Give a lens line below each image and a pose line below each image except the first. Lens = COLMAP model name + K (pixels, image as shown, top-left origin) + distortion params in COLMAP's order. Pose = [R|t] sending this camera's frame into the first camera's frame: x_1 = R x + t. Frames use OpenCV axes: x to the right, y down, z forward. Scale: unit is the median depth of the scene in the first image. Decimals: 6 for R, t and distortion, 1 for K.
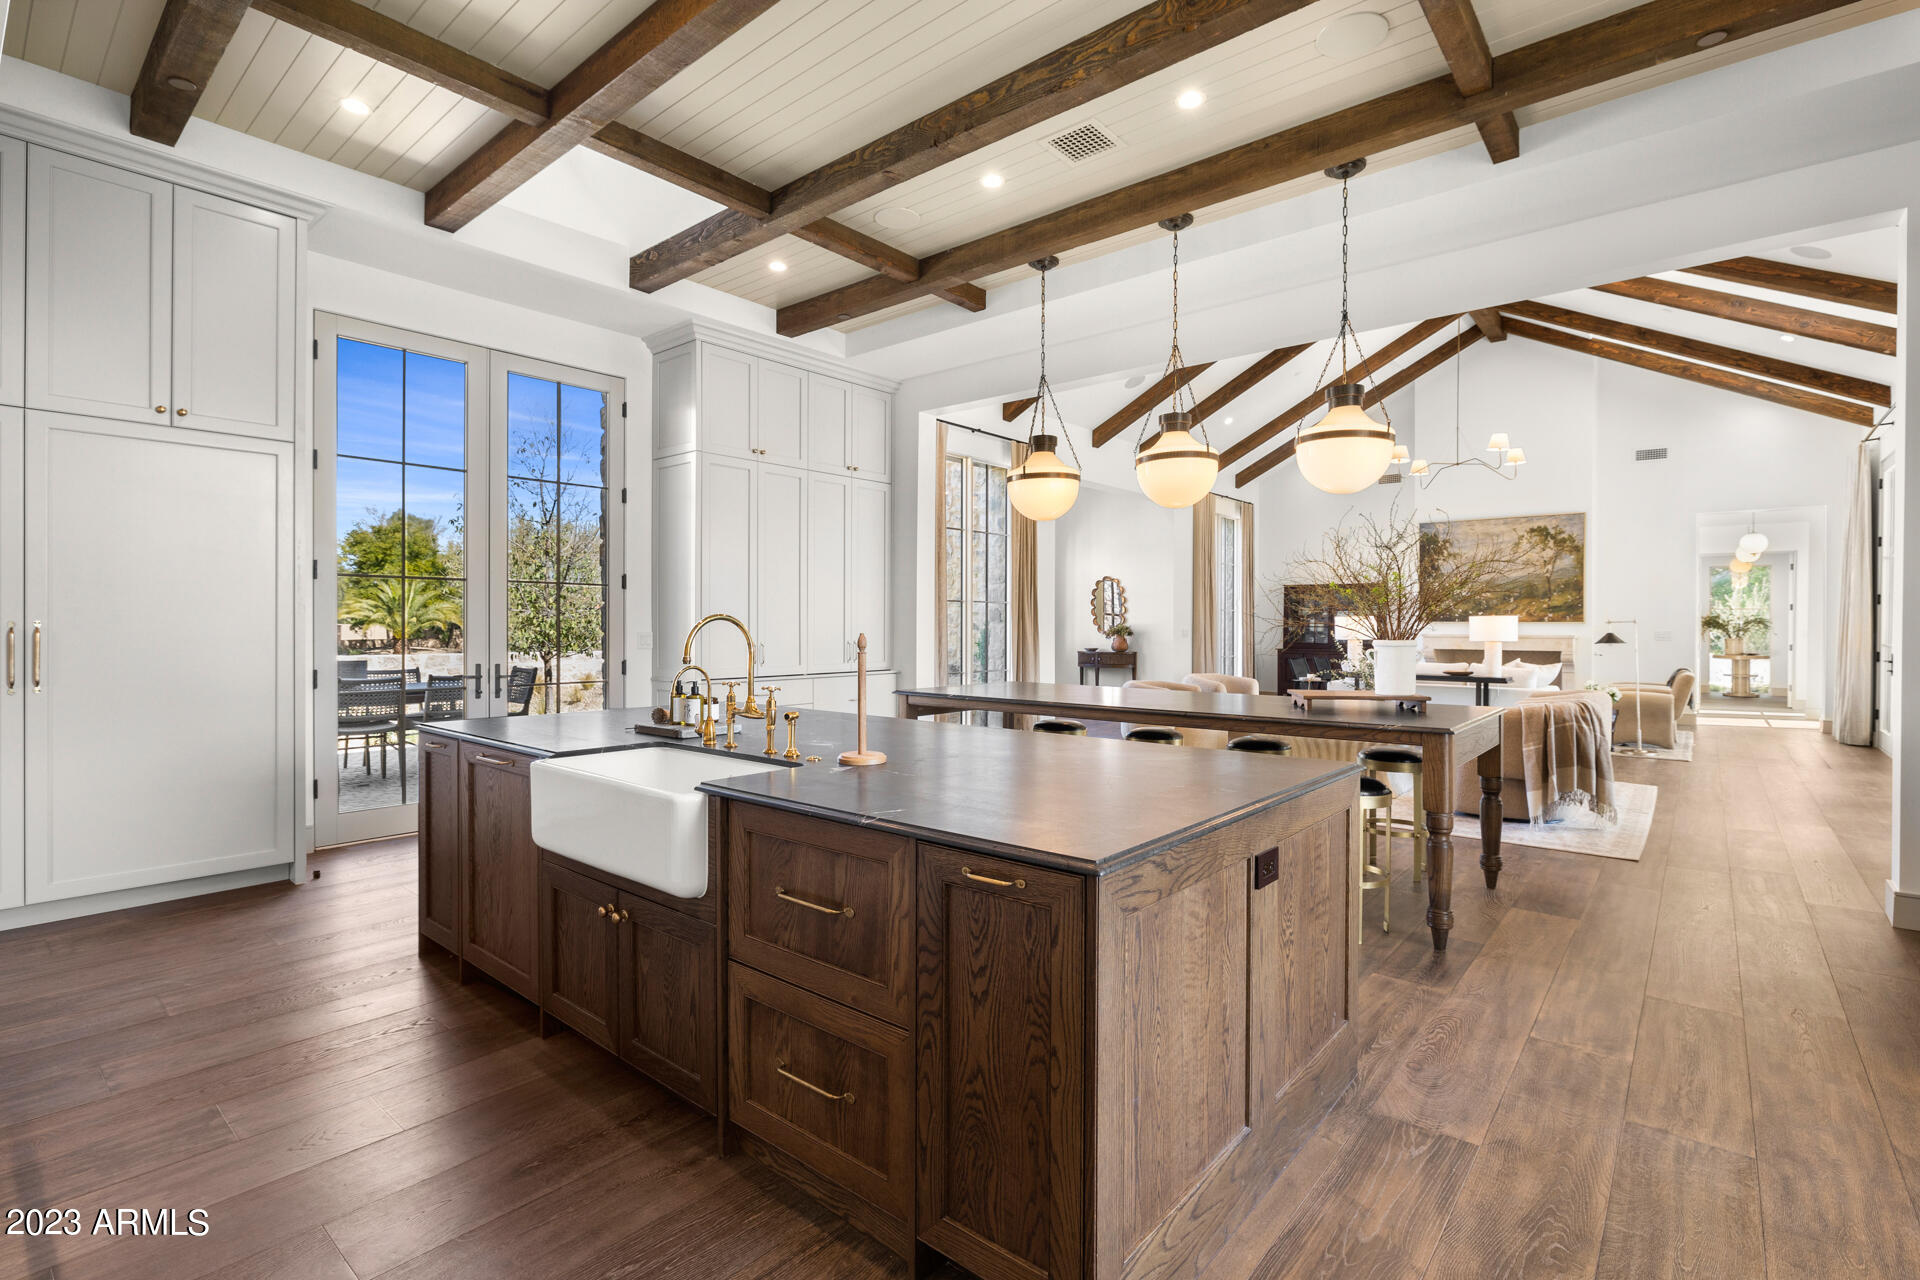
lens RADIAL K [[889.3, 0, 962.8], [0, 889.3, 628.0], [0, 0, 1]] dist [-0.001689, -0.000132]
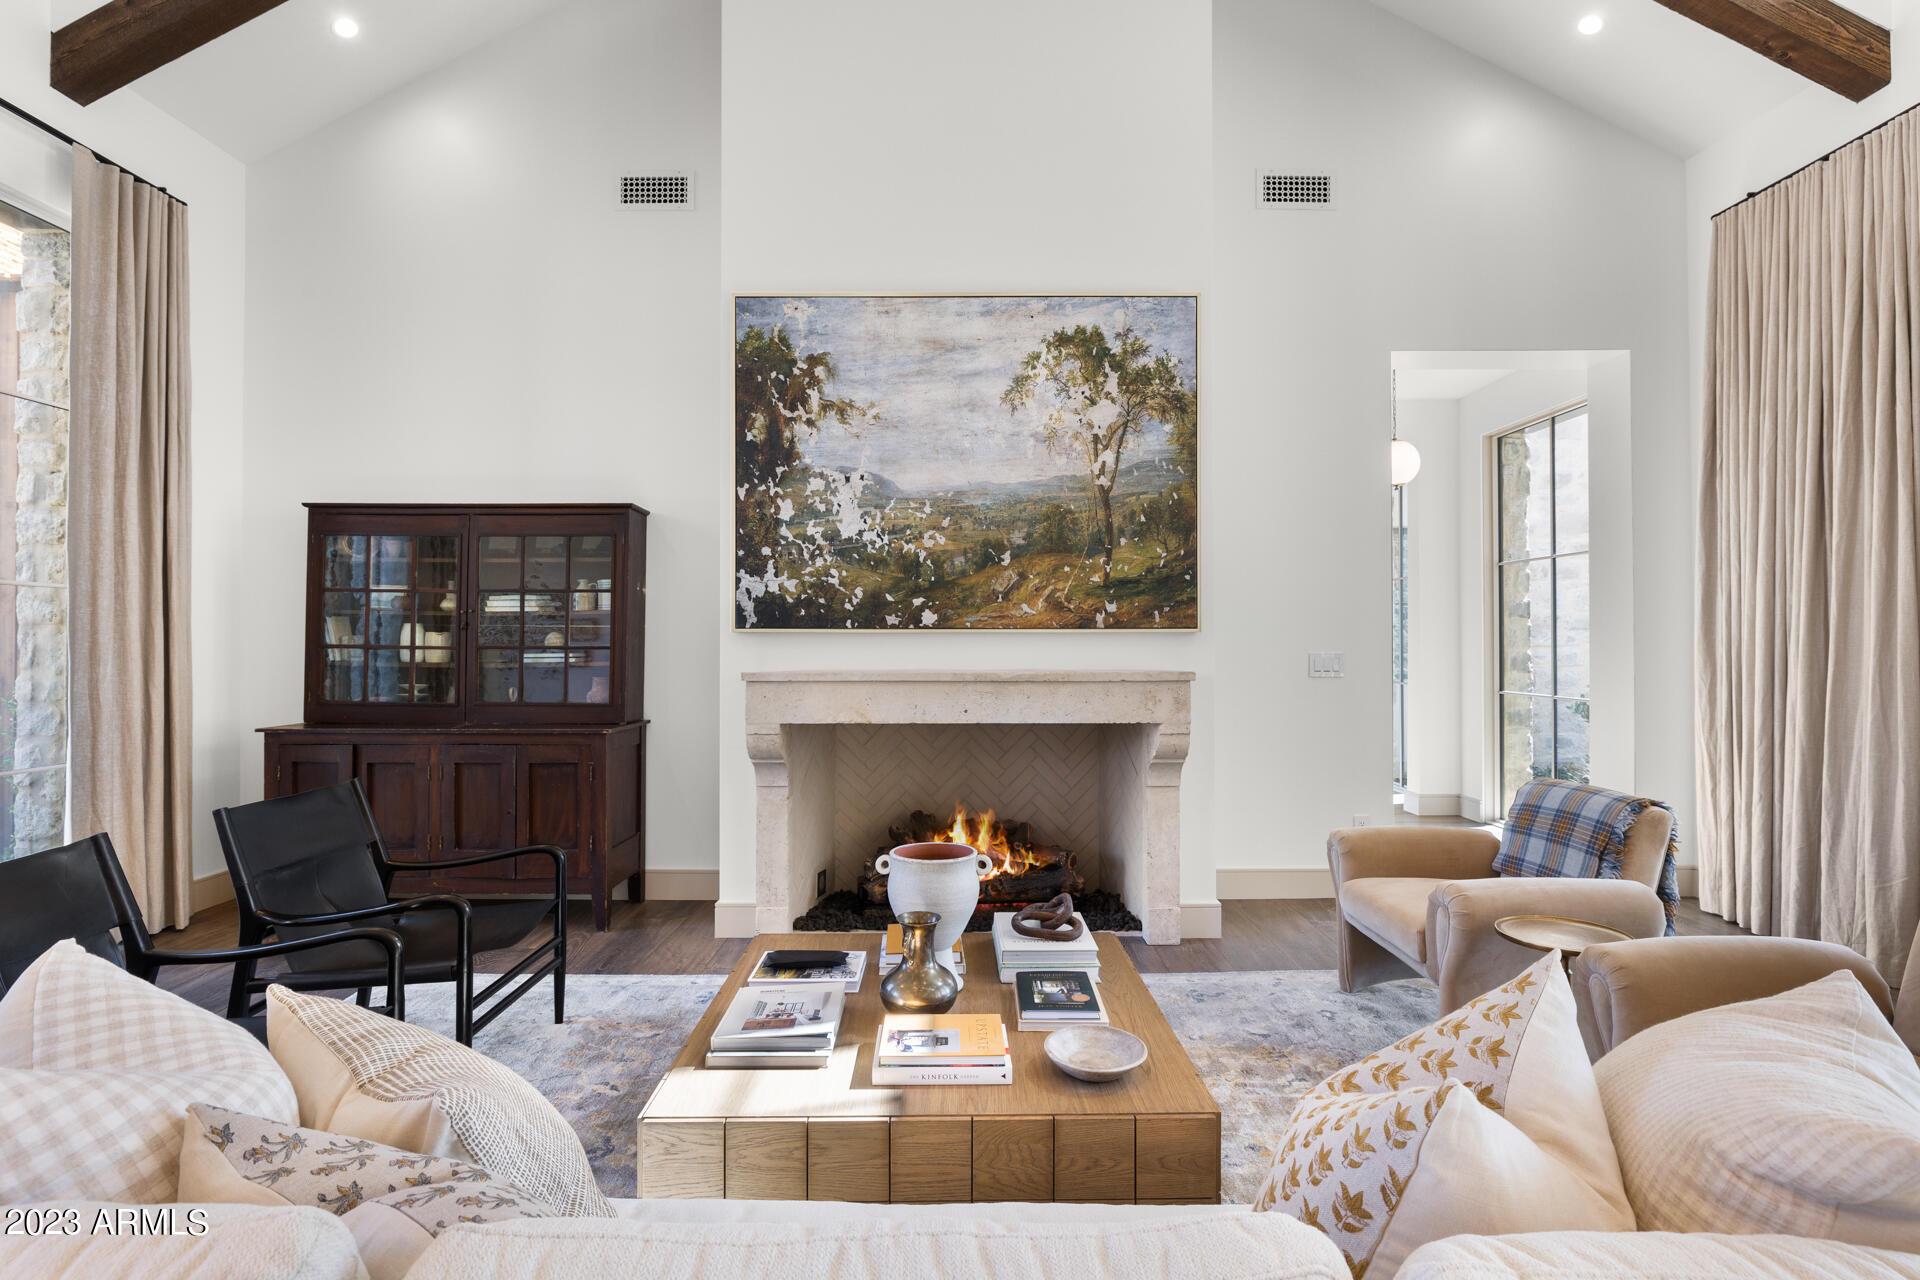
lens RADIAL K [[889.3, 0, 961.1], [0, 889.3, 643.3], [0, 0, 1]] dist [-0.001689, -0.000132]
pose [[0.760475, -0.000083, 0.649367, 0.410815], [0.003951, 0.999982, -0.004499, -0.000577], [-0.649355, 0.005987, 0.760462, 0.787729]]
